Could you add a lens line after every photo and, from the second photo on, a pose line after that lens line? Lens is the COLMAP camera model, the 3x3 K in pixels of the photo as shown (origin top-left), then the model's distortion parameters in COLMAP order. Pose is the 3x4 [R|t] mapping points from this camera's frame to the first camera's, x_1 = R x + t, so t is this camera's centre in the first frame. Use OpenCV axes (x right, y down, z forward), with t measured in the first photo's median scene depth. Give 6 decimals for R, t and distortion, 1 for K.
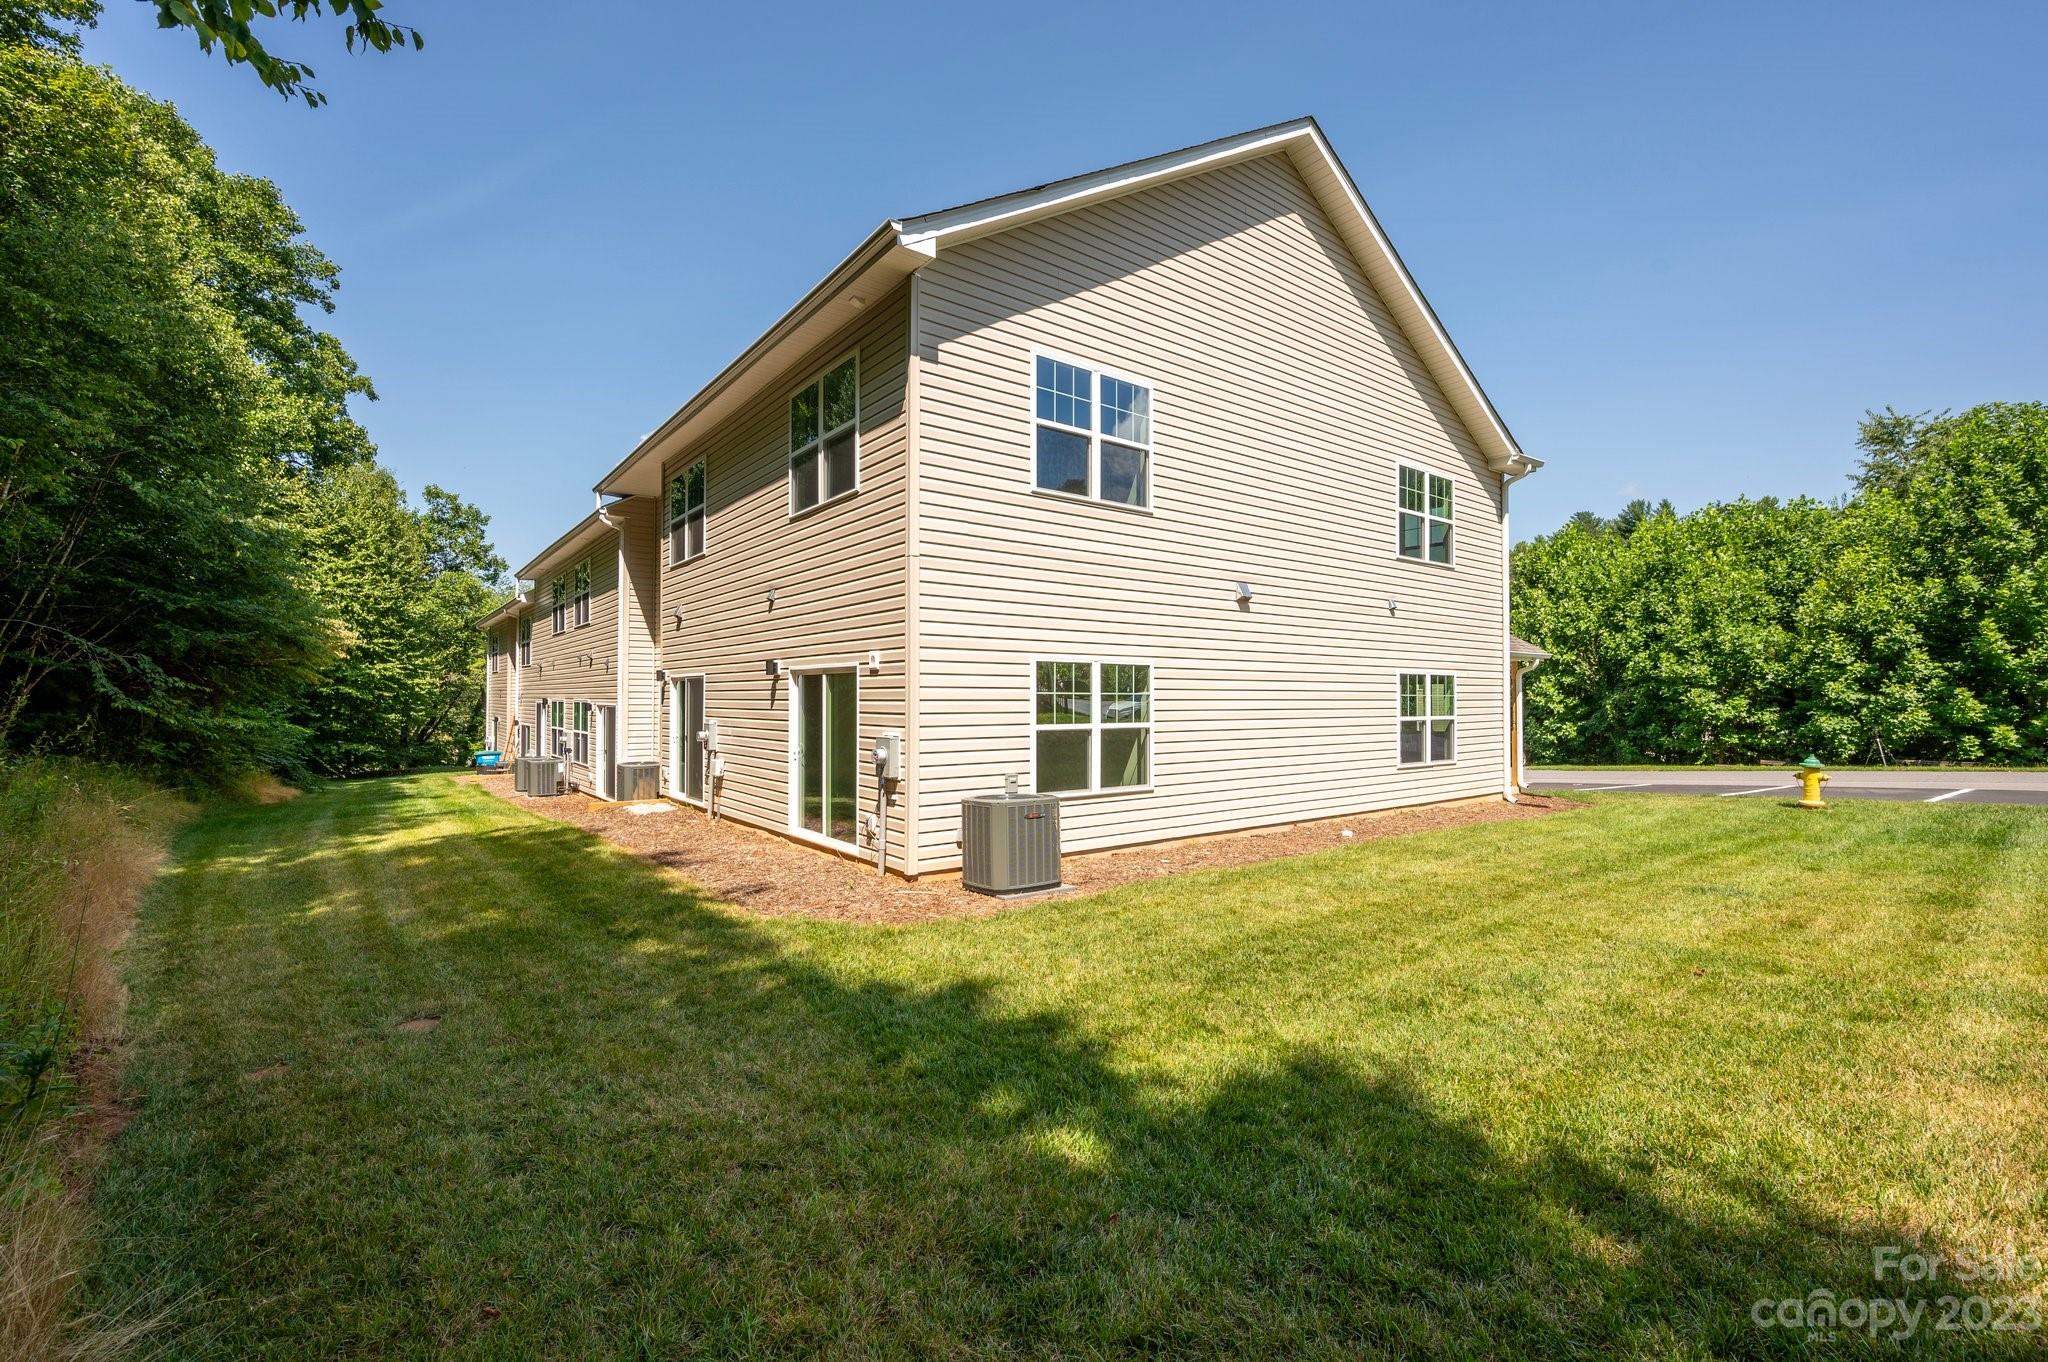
lens RADIAL K [[865.1, 0, 1038.4], [0, 865.1, 679.0], [0, 0, 1]] dist [0.019542, -0.000656]
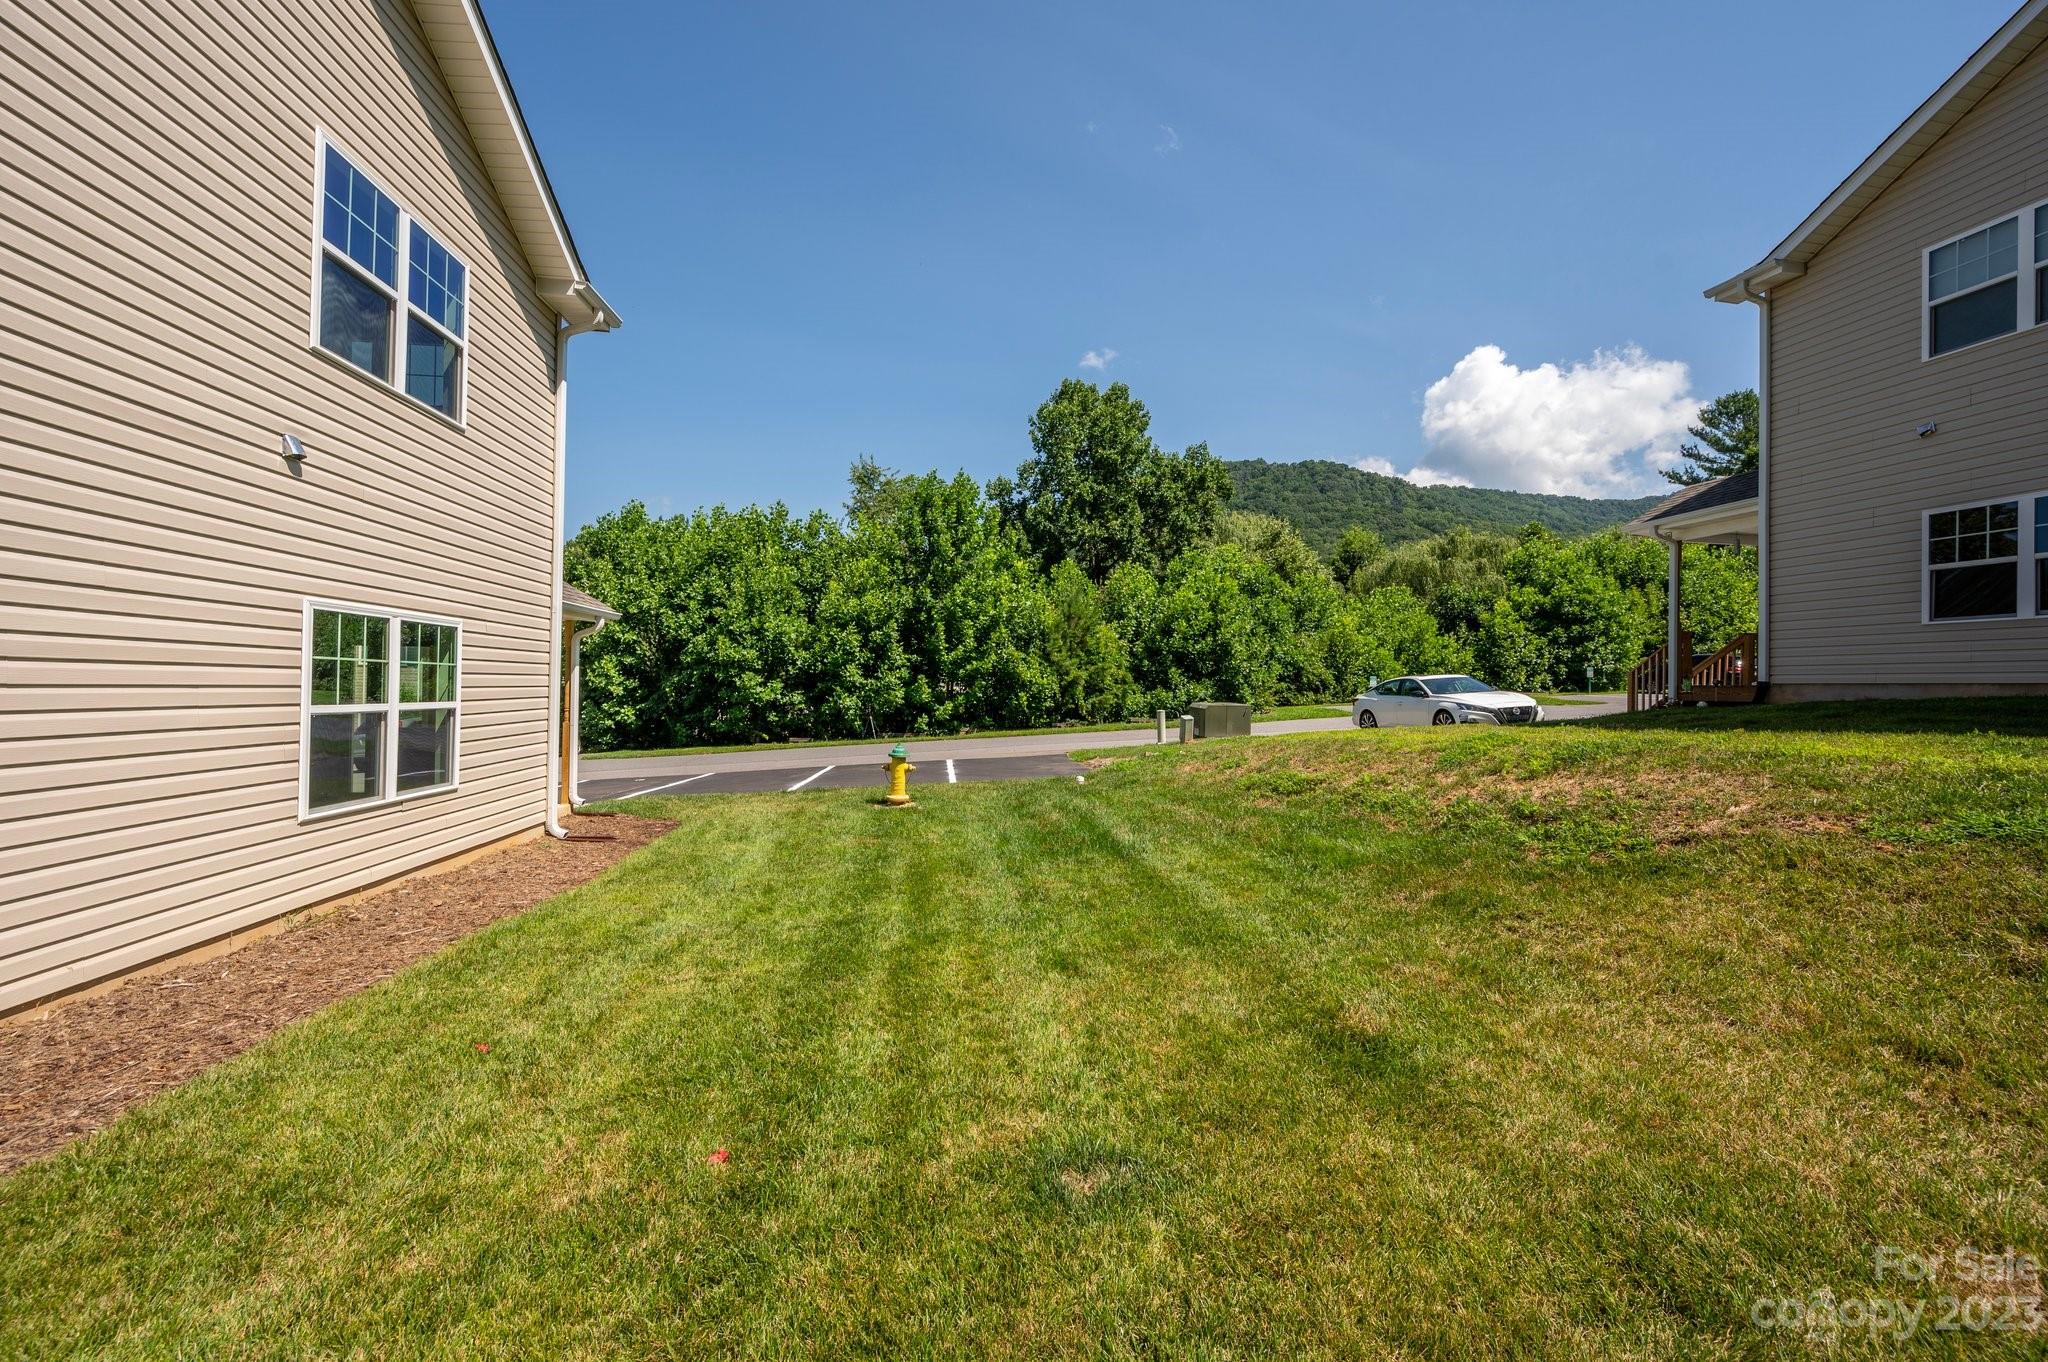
lens RADIAL K [[804.6, 0, 1038.4], [0, 804.6, 678.2], [0, 0, 1]] dist [-0.011931, -0.000753]
pose [[0.517333, 0.015884, 0.855637, 0.131334], [-0.030119, 0.999546, -0.000345, 0.009235], [-0.855254, -0.025592, 0.517577, 0.235698]]
